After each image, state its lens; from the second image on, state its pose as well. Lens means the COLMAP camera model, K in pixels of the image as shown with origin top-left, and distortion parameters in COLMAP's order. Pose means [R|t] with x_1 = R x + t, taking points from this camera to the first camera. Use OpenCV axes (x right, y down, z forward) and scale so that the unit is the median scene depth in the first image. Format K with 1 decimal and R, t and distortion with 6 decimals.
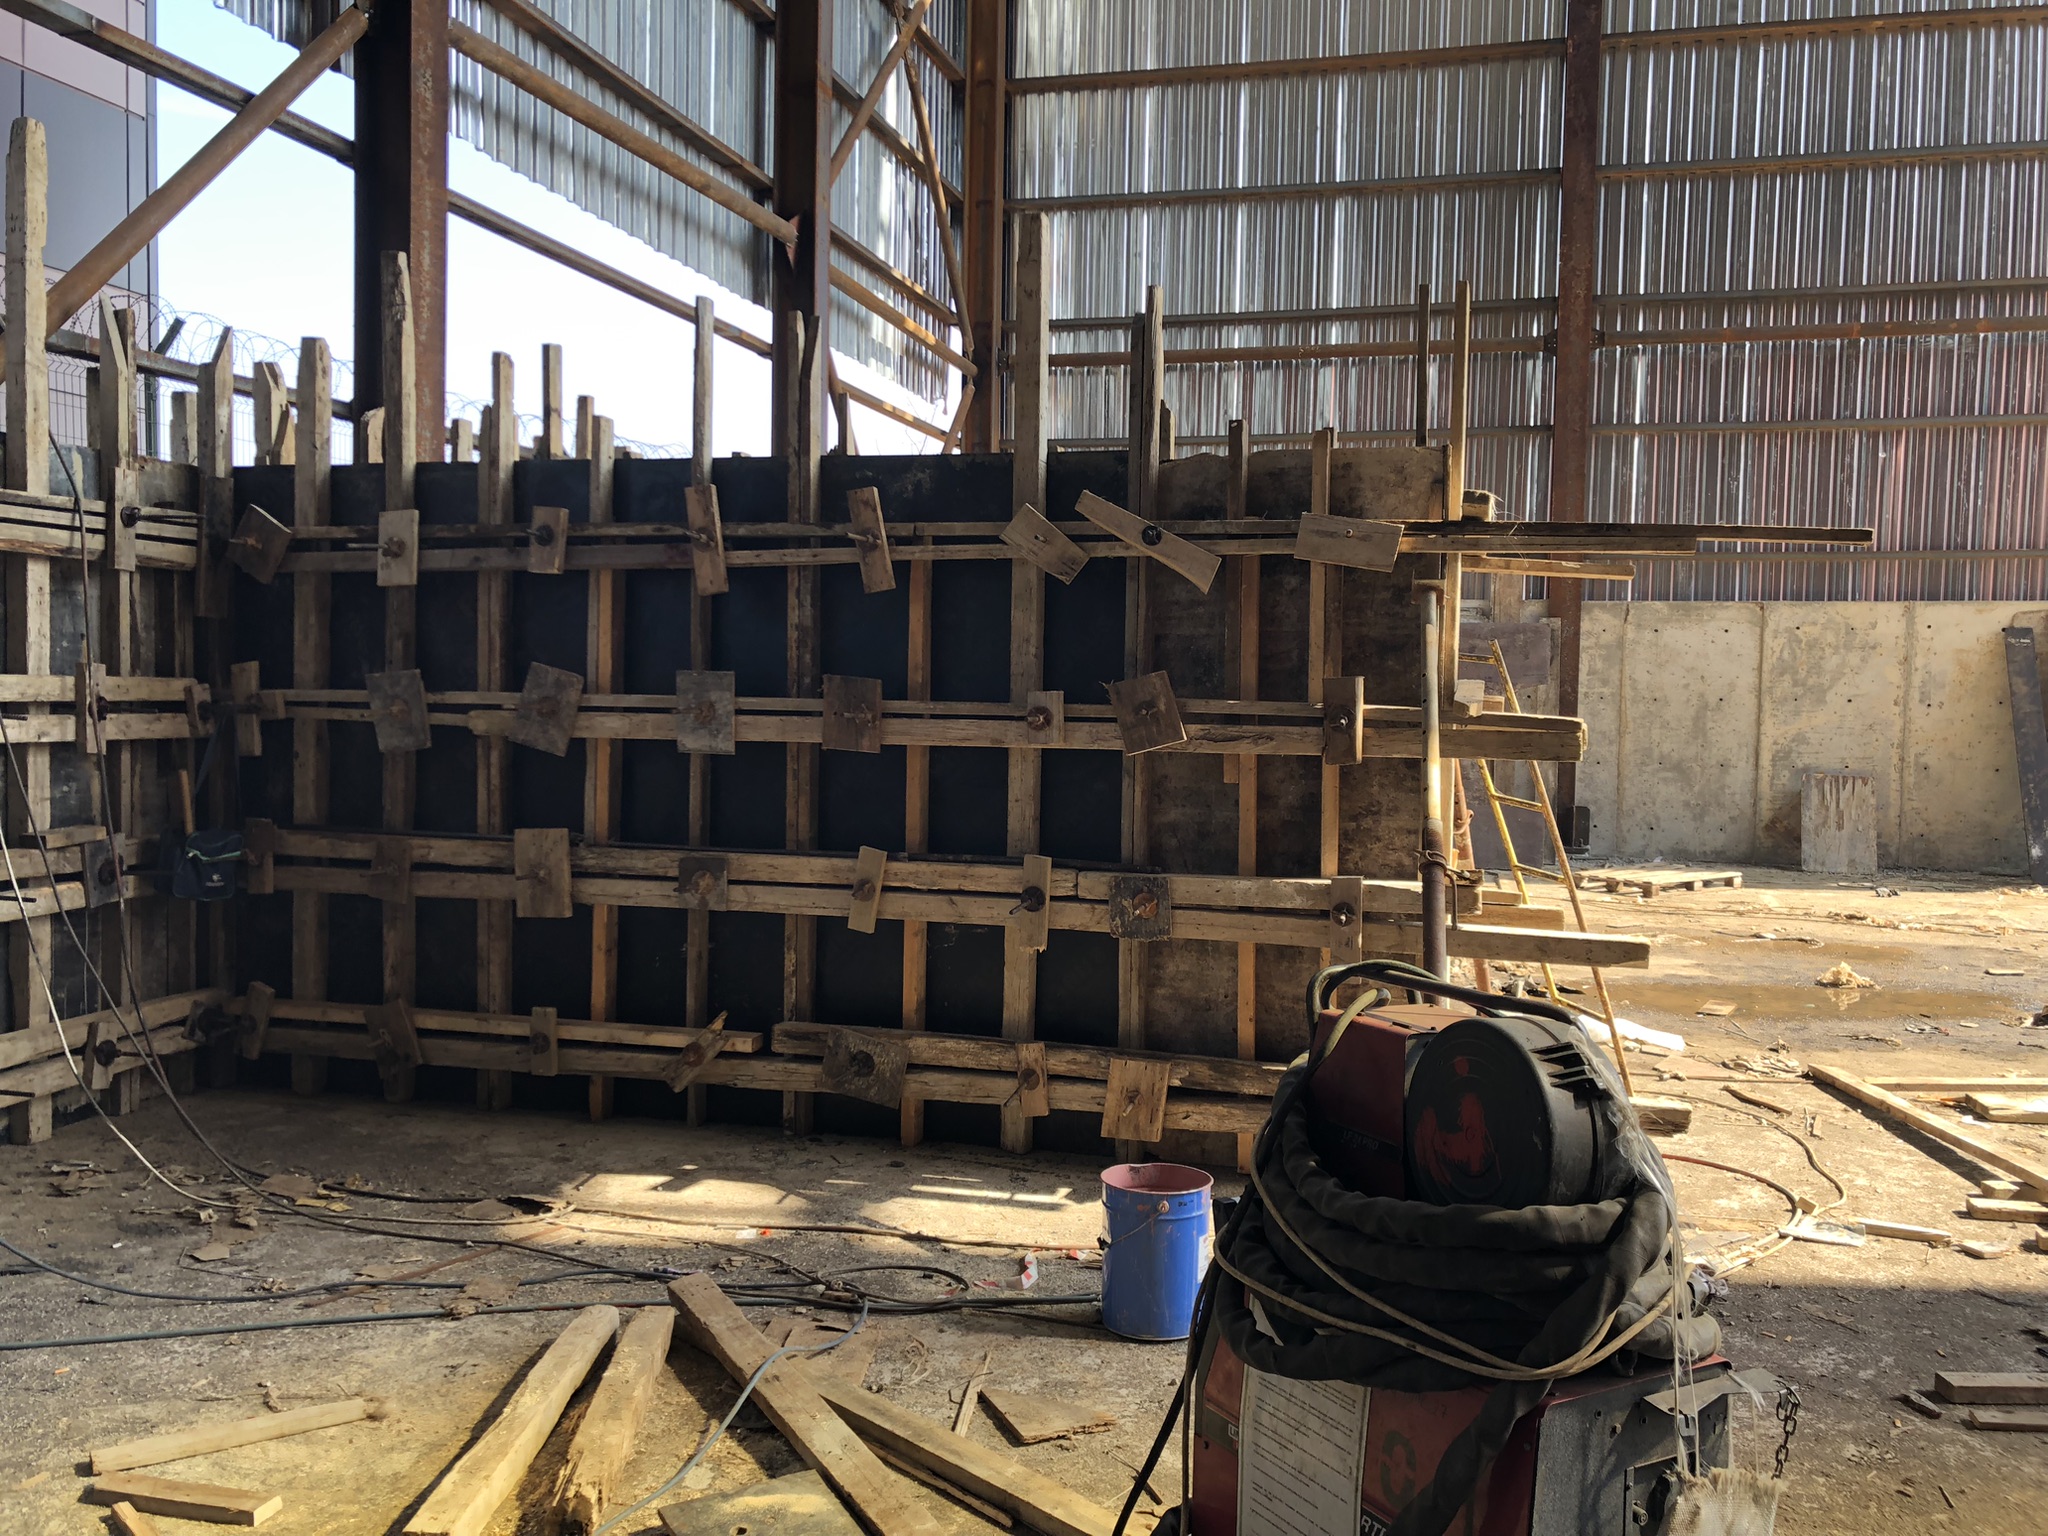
lens RADIAL K [[1687.3, 0, 1026.4], [0, 1687.3, 760.1], [0, 0, 1]] dist [0.012118, 0.009978]
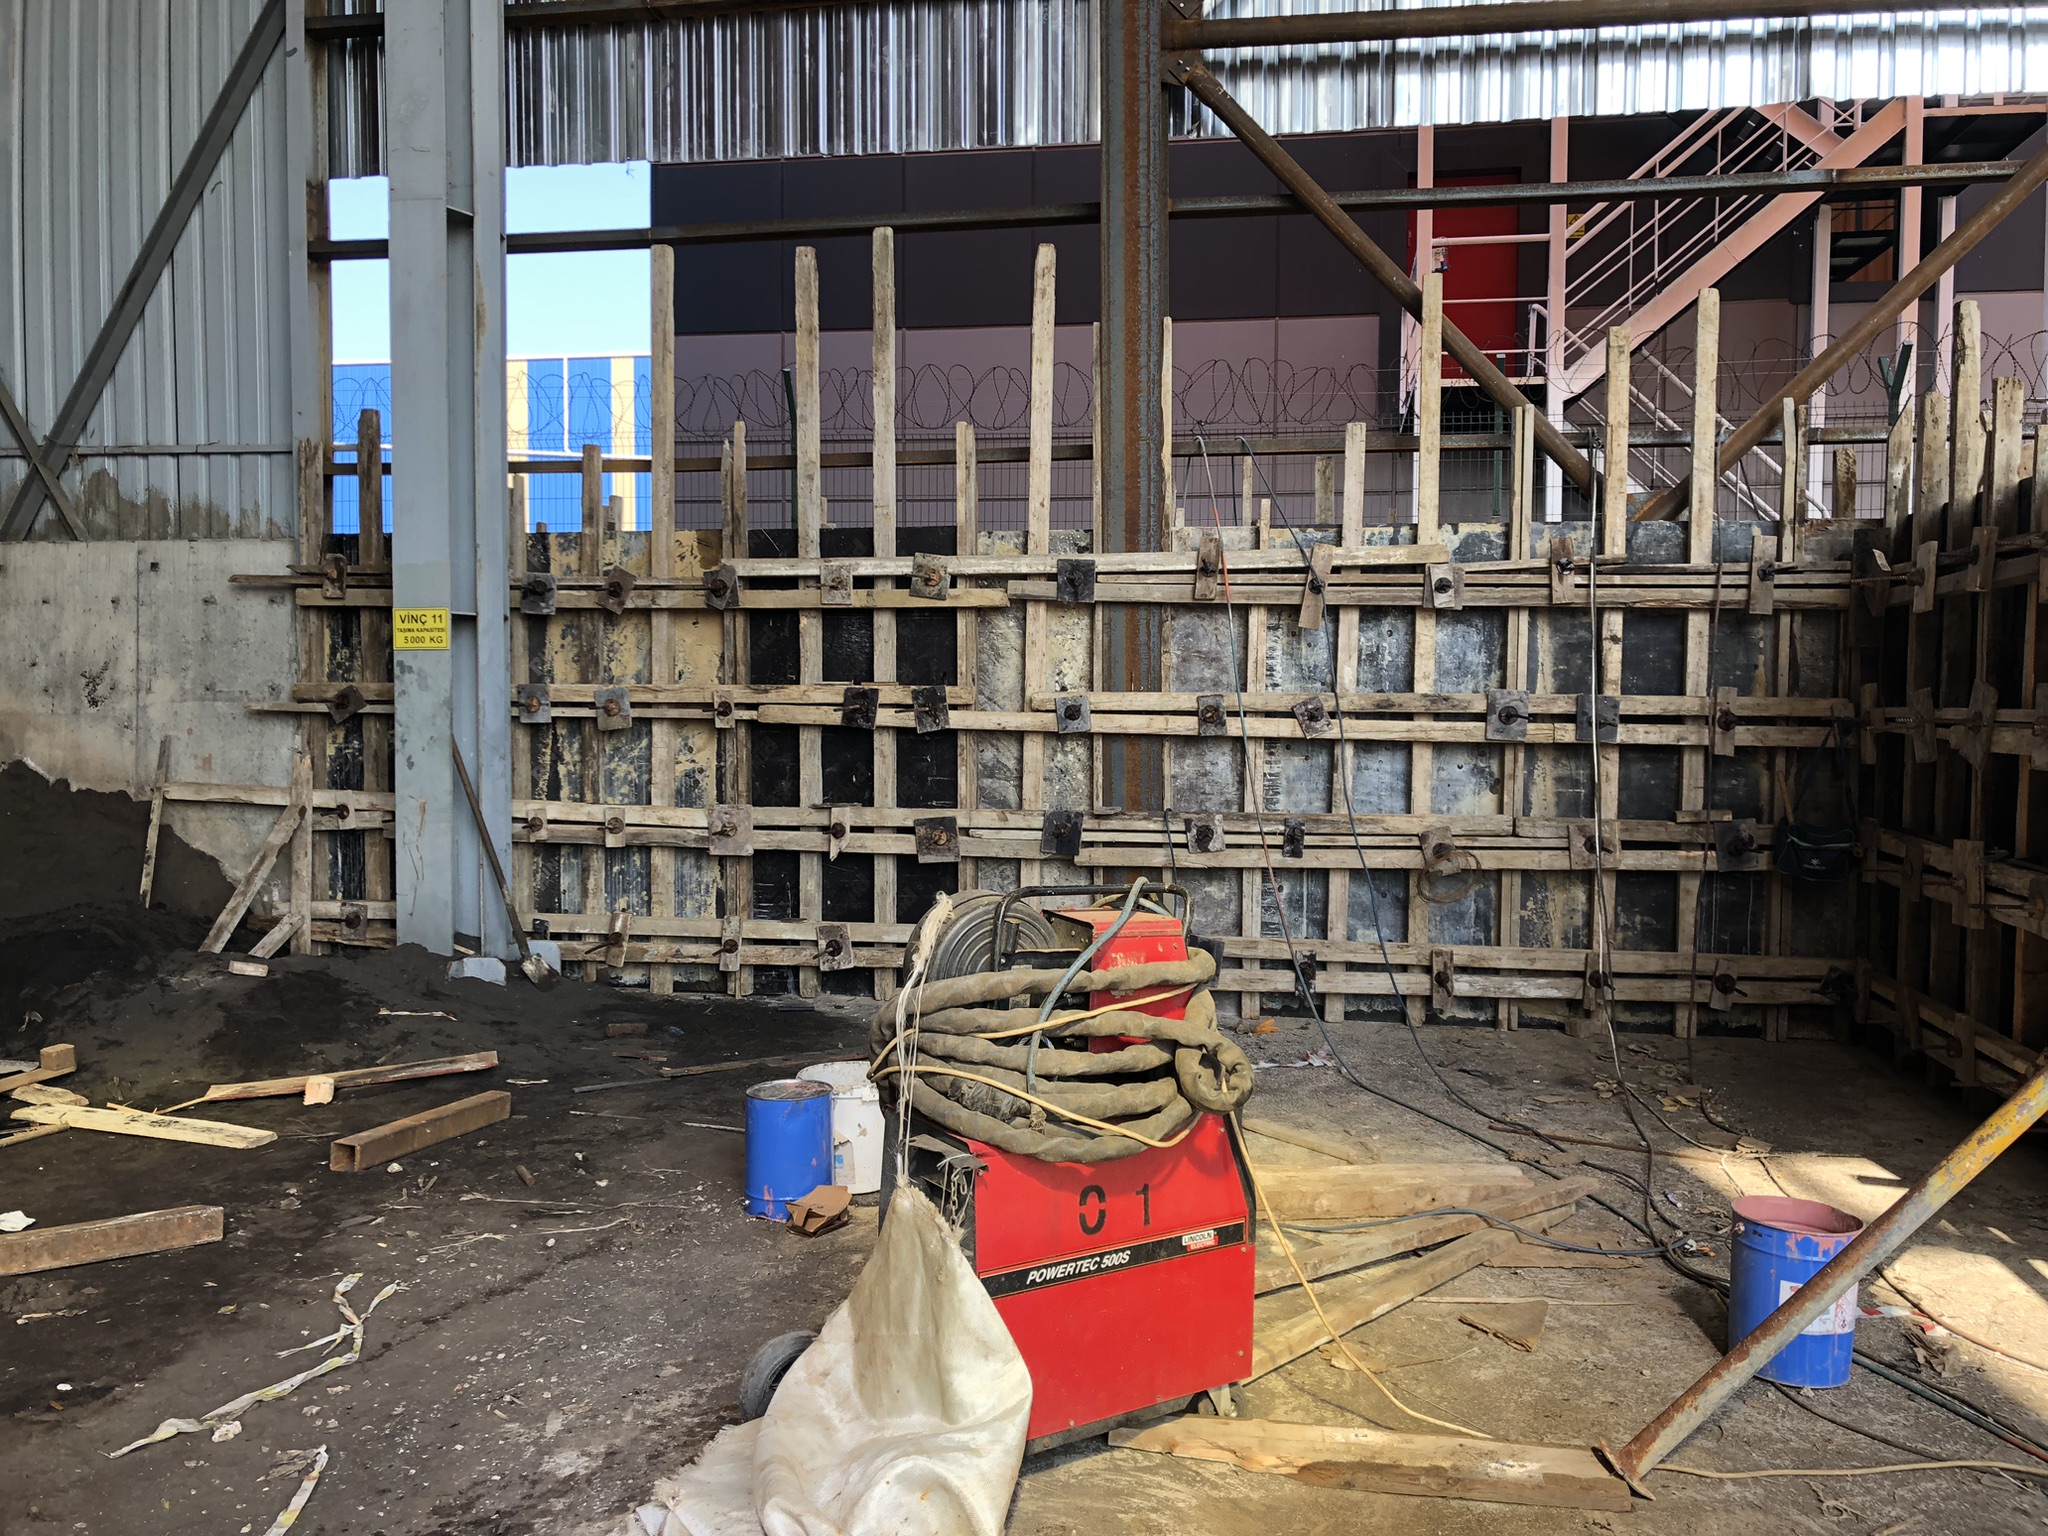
lens RADIAL K [[1687.3, 0, 1026.4], [0, 1687.3, 760.1], [0, 0, 1]] dist [0.012118, 0.009978]
pose [[0.060843, 0.027289, -0.997774, 0.742666], [-0.053370, 0.998285, 0.024048, -0.002484], [0.996720, 0.051788, 0.062195, 0.381320]]
